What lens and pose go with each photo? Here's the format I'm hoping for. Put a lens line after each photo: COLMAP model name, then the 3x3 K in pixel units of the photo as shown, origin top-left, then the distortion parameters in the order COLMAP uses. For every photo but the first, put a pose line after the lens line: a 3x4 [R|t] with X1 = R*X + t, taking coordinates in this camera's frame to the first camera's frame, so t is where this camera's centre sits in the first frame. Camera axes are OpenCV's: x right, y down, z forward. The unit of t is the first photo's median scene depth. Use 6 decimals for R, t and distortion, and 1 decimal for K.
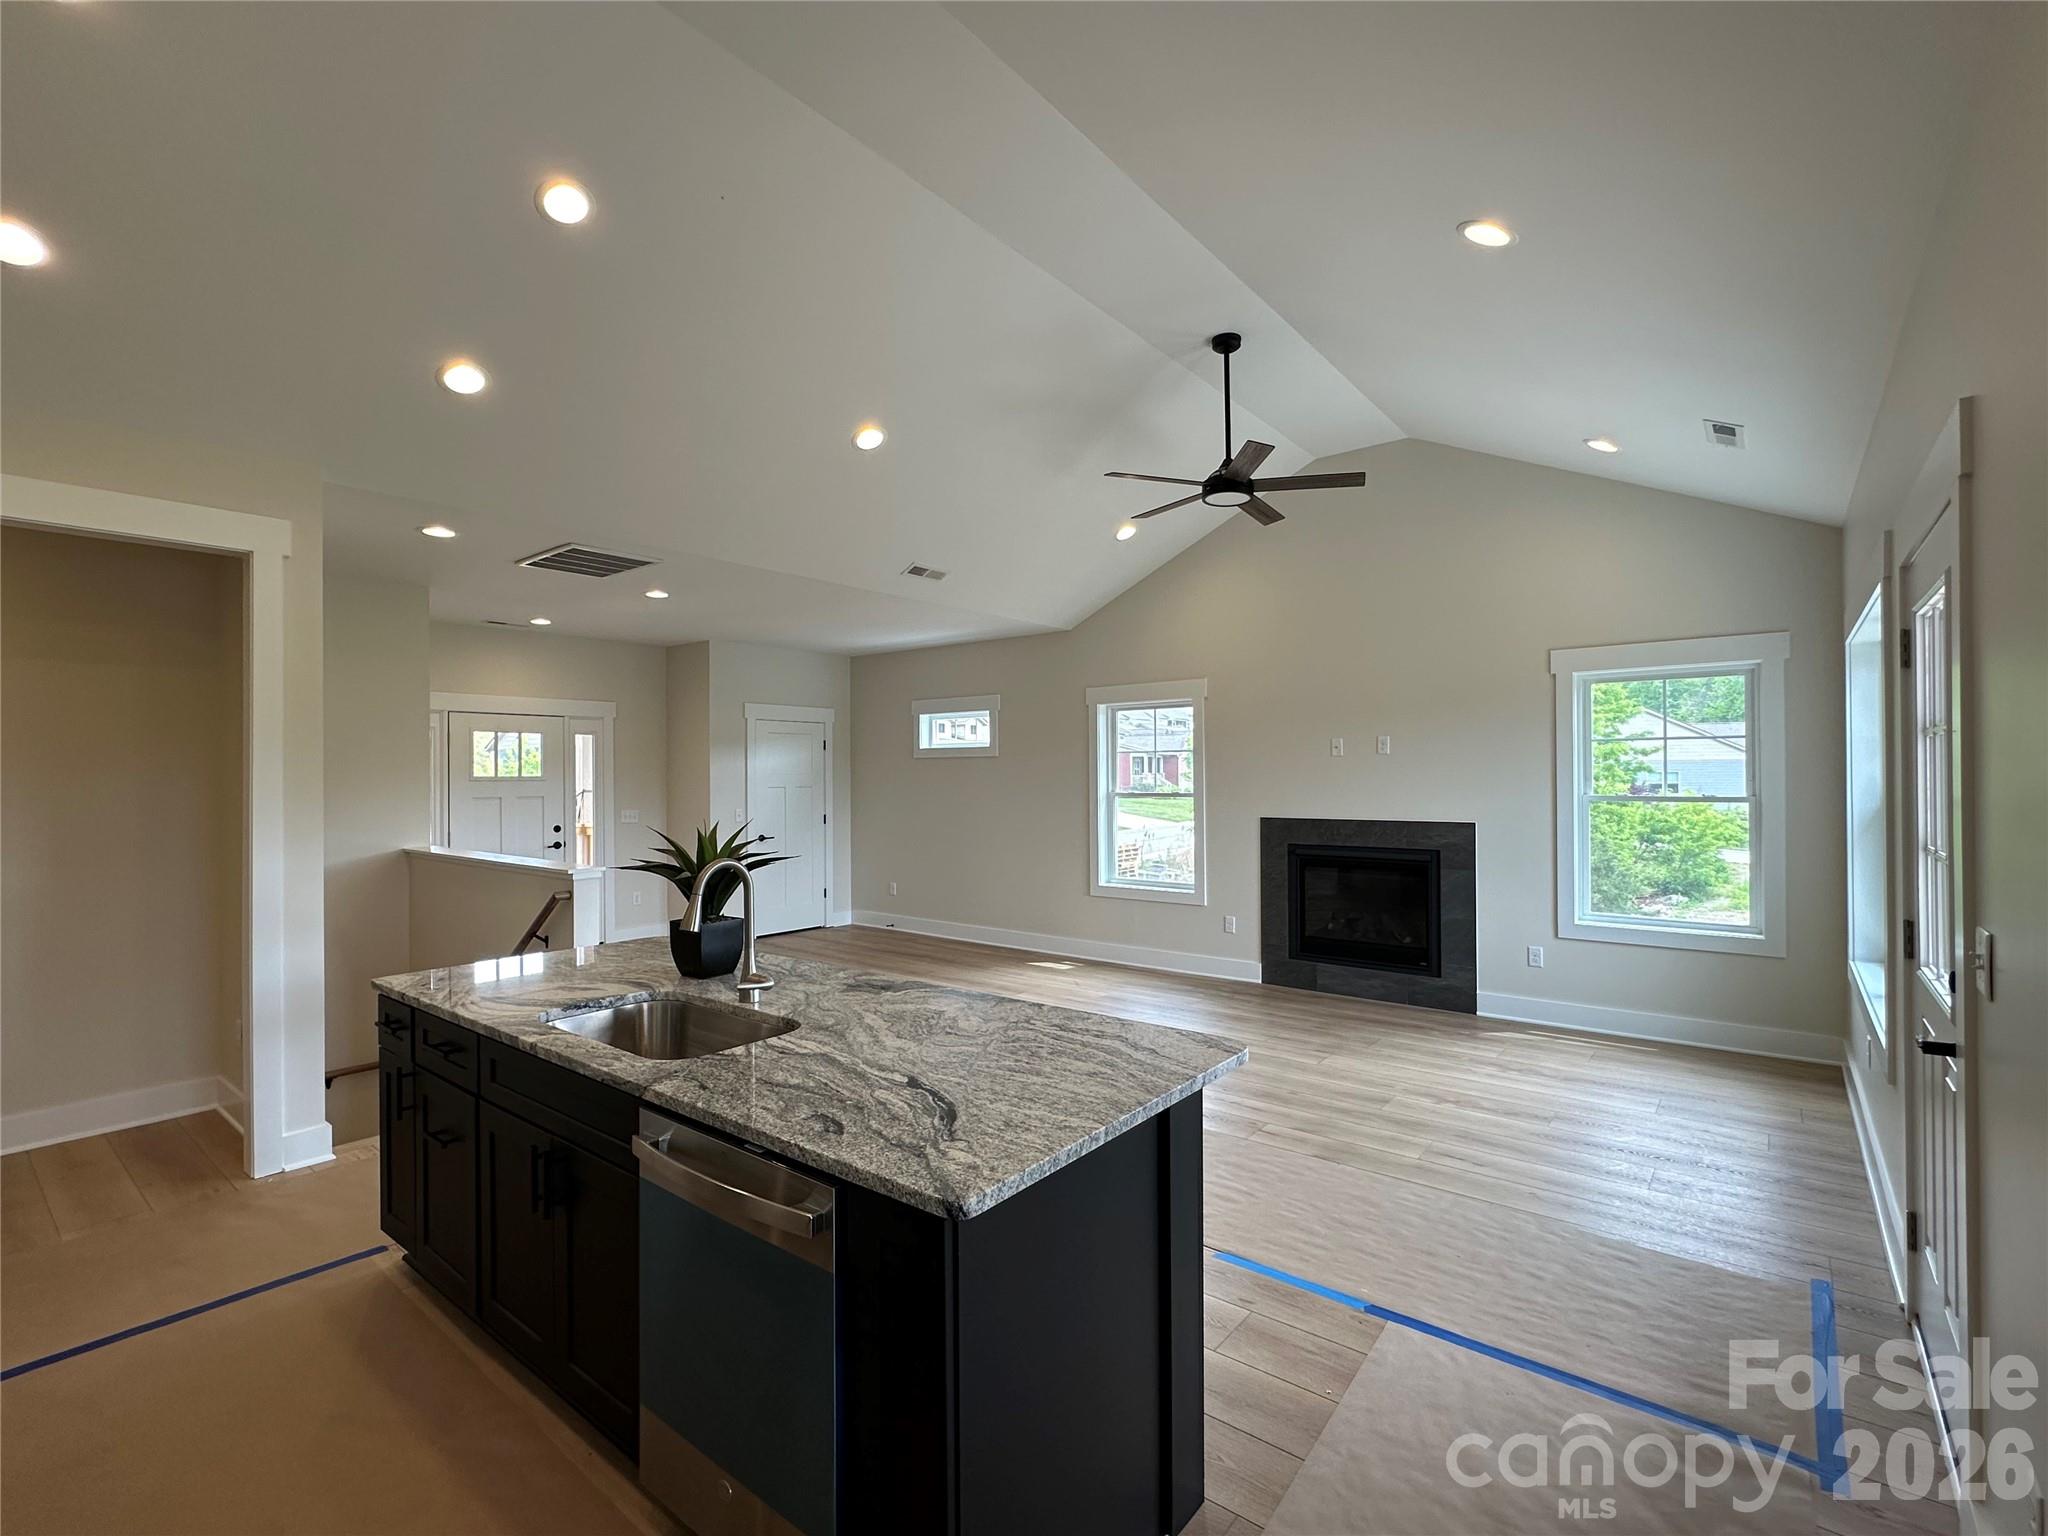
lens RADIAL K [[933.0, 0, 1020.1], [0, 933.0, 771.2], [0, 0, 1]] dist [-0.004894, 0.000667]
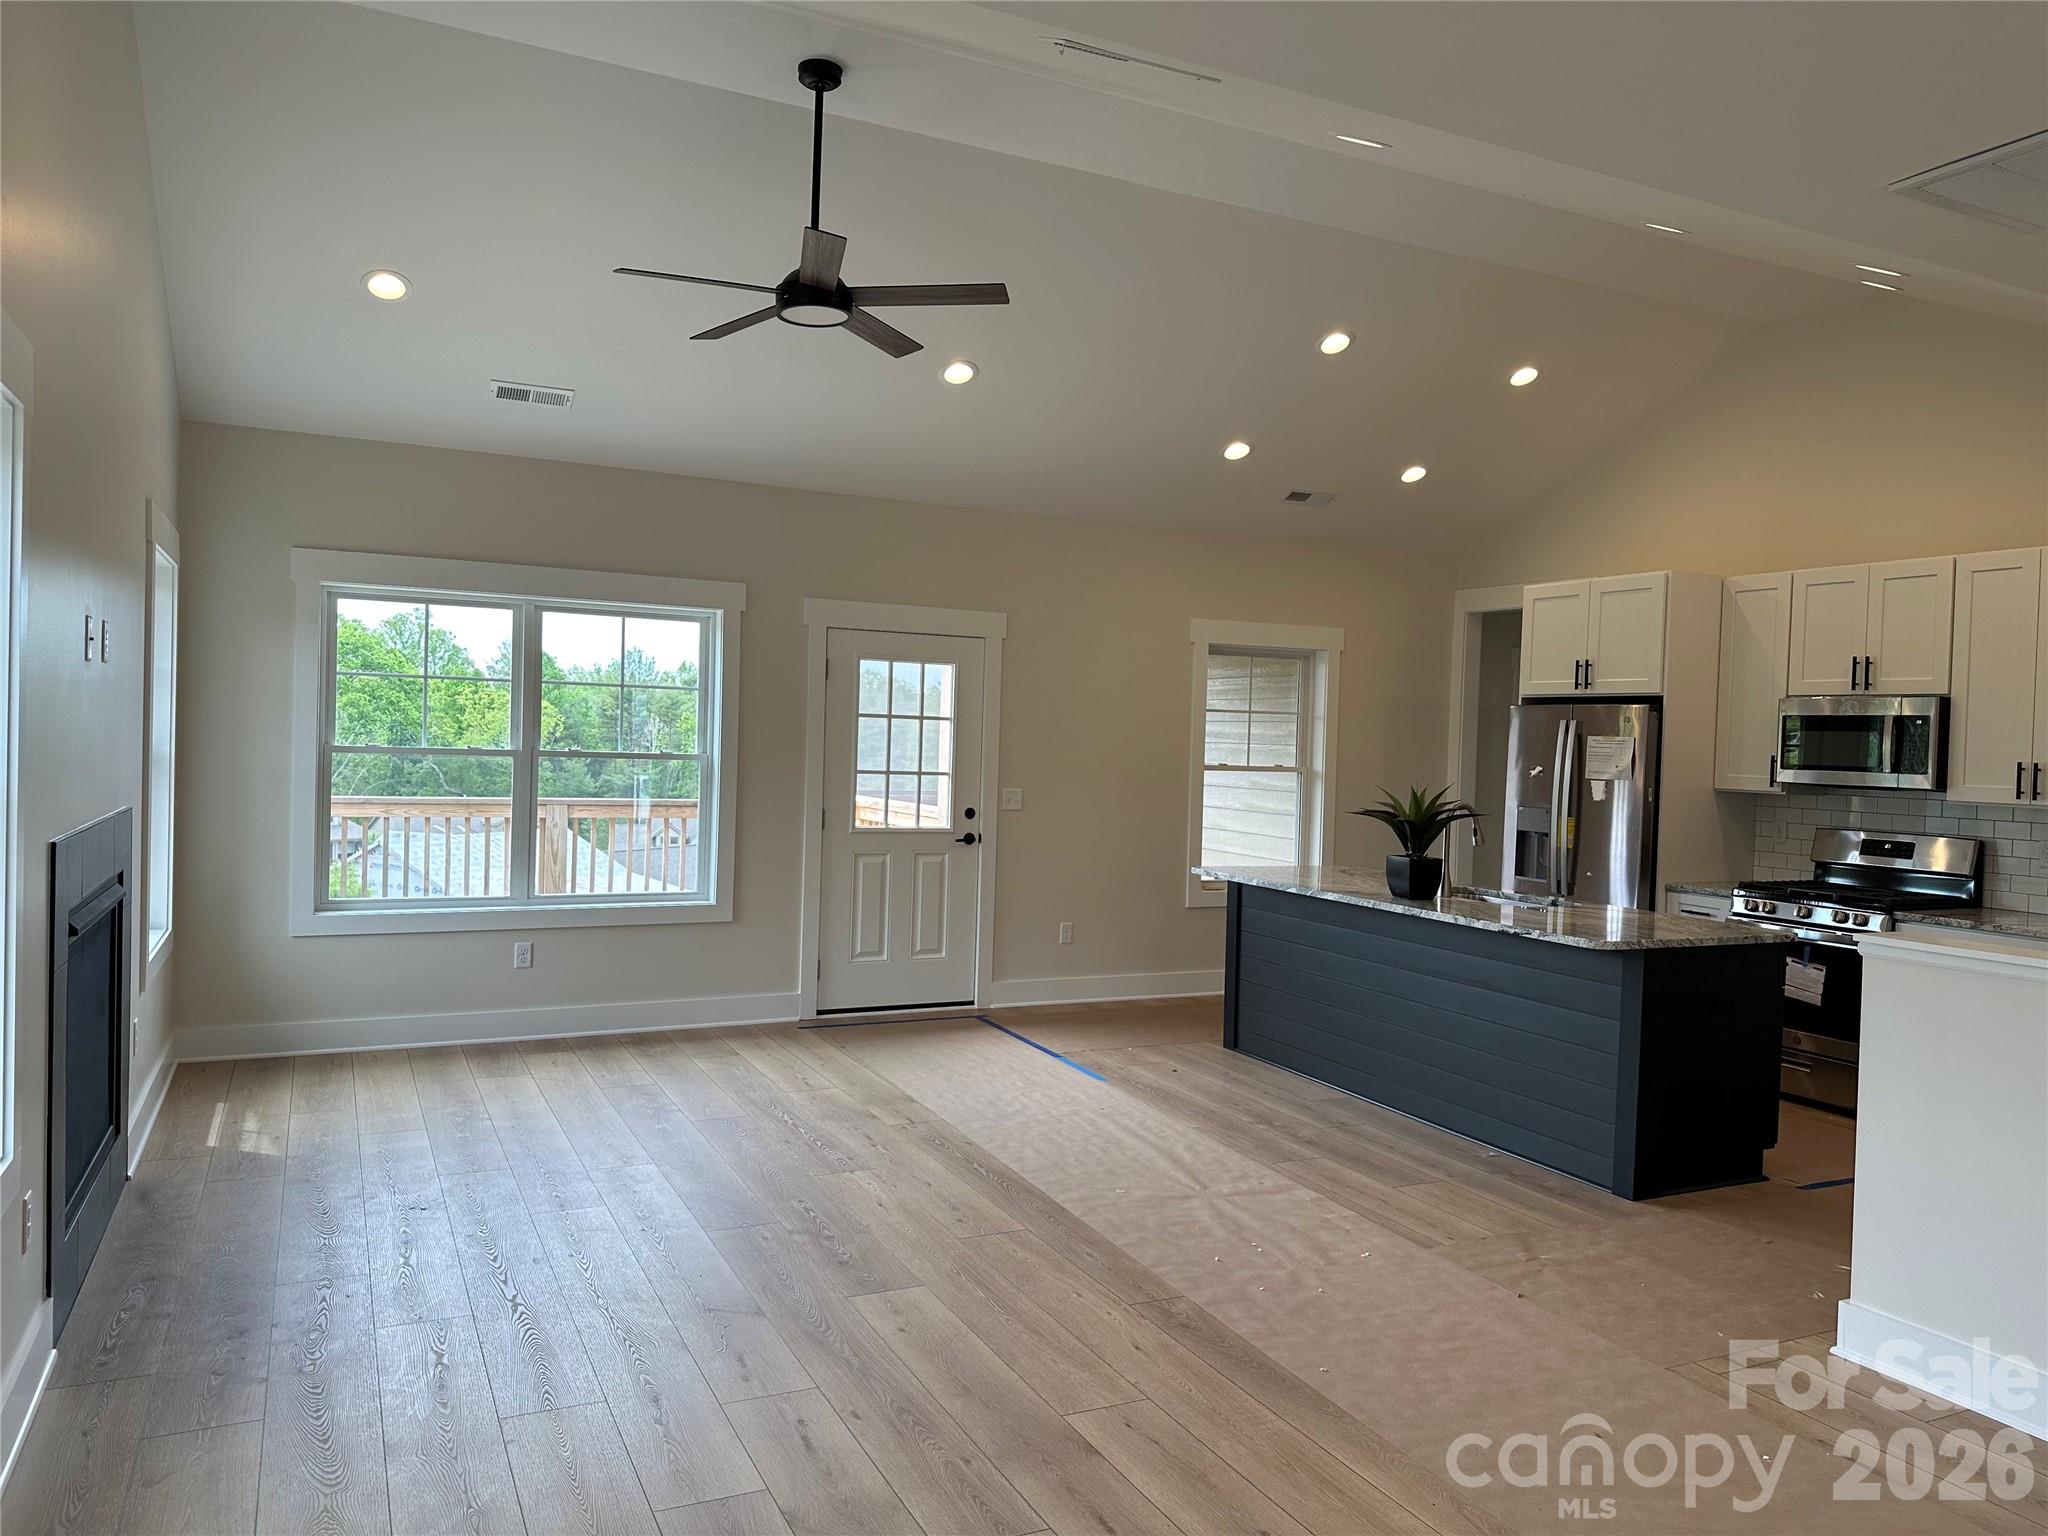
lens RADIAL K [[1433.8, 0, 1012.7], [0, 1433.8, 772.1], [0, 0, 1]] dist [0.007060, 0.001315]
pose [[-0.904138, -0.033195, 0.425948, -0.306515], [-0.030717, 0.999448, 0.012687, 0.012625], [-0.426134, -0.001613, -0.904659, 1.629132]]
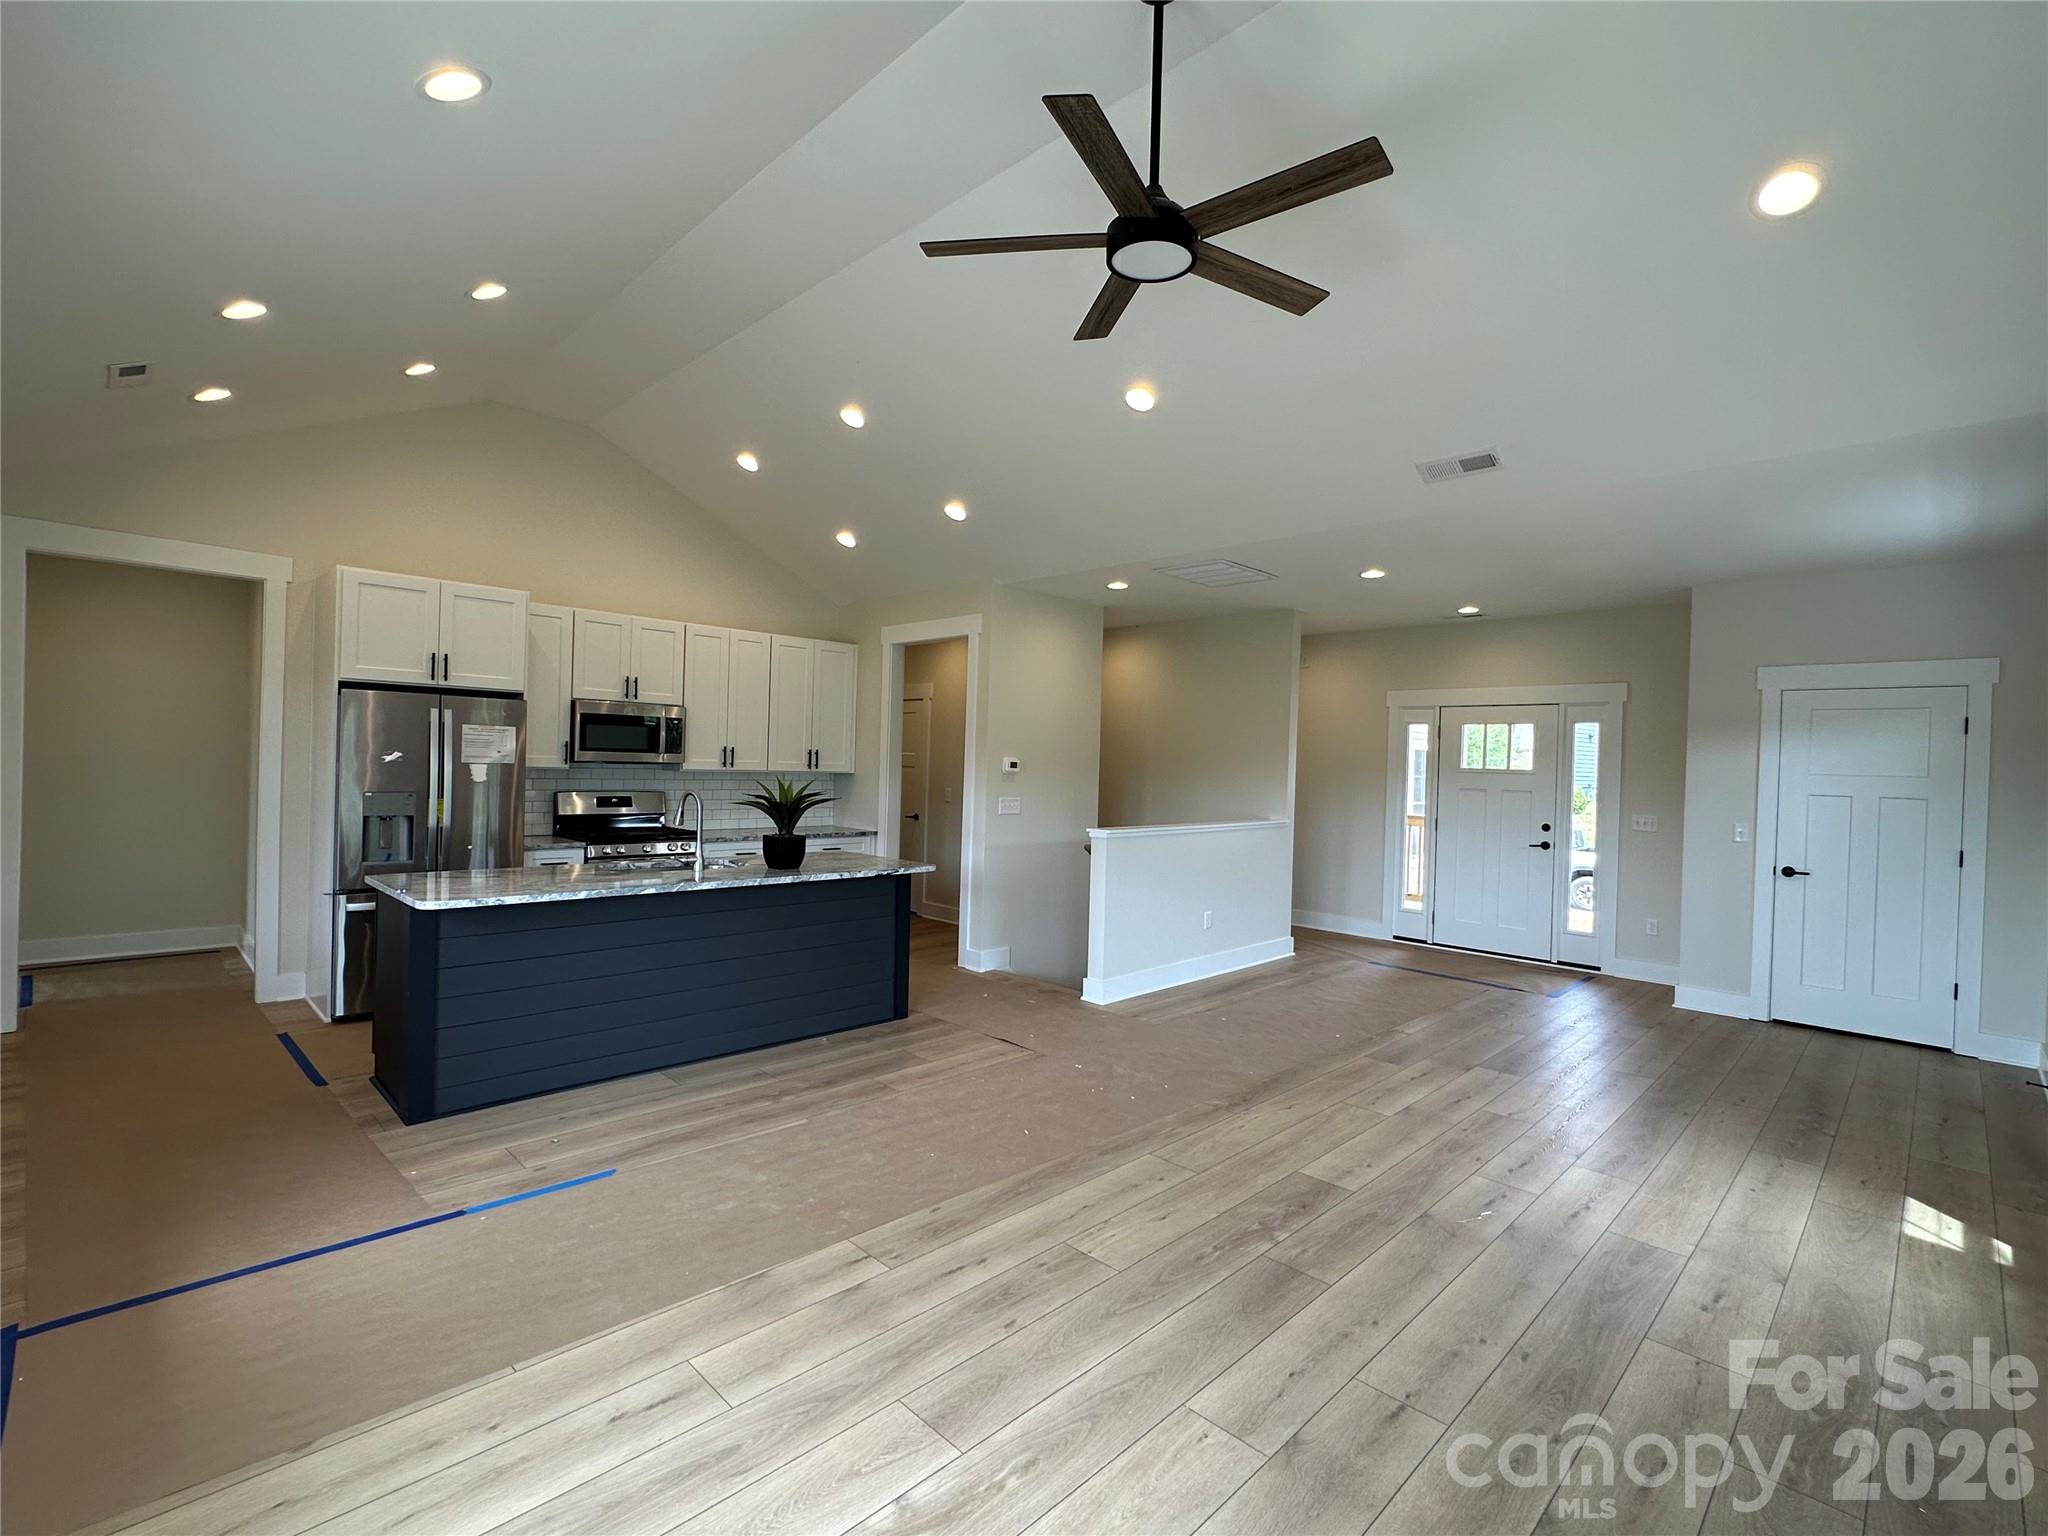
lens RADIAL K [[933.0, 0, 1020.1], [0, 933.0, 771.2], [0, 0, 1]] dist [-0.004894, 0.000667]
pose [[-0.099181, 0.013056, -0.994984, 0.686538], [-0.018033, 0.999726, 0.014916, 0.003234], [0.994906, 0.019422, -0.098918, 0.857546]]
